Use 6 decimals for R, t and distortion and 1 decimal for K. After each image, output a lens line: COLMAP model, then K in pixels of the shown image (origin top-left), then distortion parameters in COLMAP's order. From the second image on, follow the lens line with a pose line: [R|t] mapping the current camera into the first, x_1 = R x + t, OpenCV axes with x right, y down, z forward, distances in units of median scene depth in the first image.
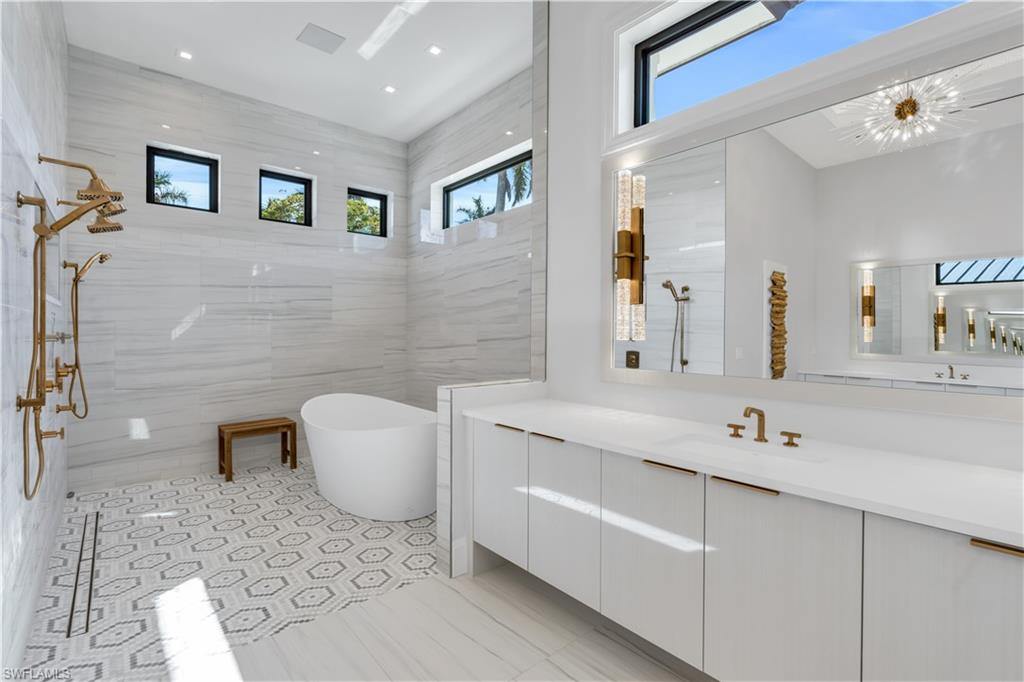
lens RADIAL K [[459.5, 0, 513.7], [0, 459.5, 335.6], [0, 0, 1]] dist [-0.009957, 0.002424]
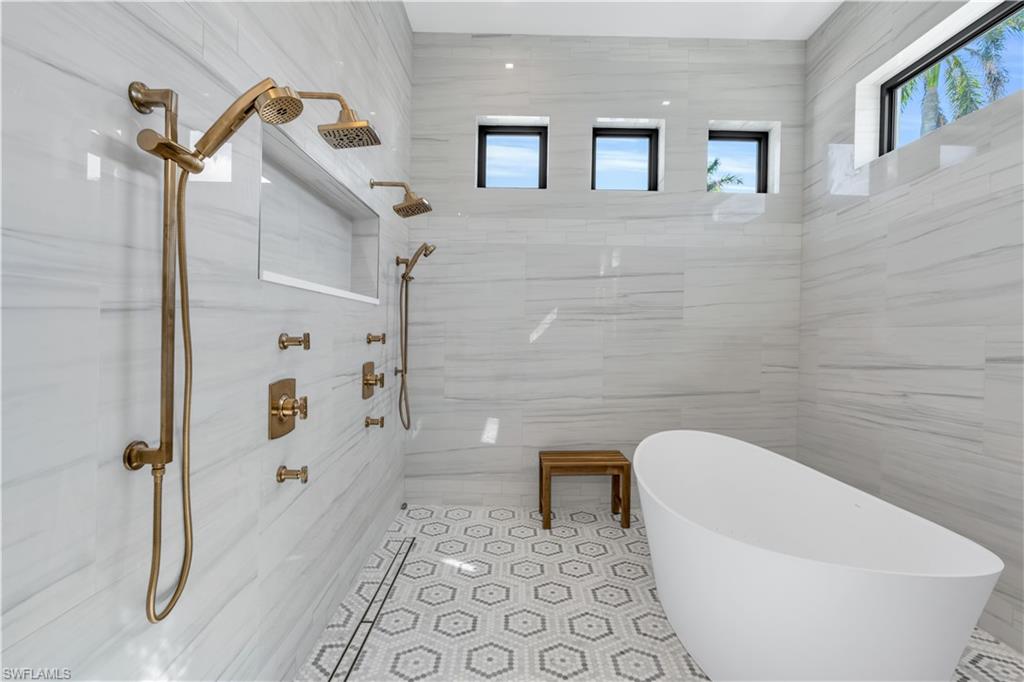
lens RADIAL K [[459.5, 0, 514.0], [0, 459.5, 338.1], [0, 0, 1]] dist [-0.009957, 0.002424]
pose [[0.745259, 0.014349, -0.666621, -0.141302], [-0.018480, 0.999829, 0.000861, -0.003512], [0.666519, 0.011677, 0.745396, 0.357164]]
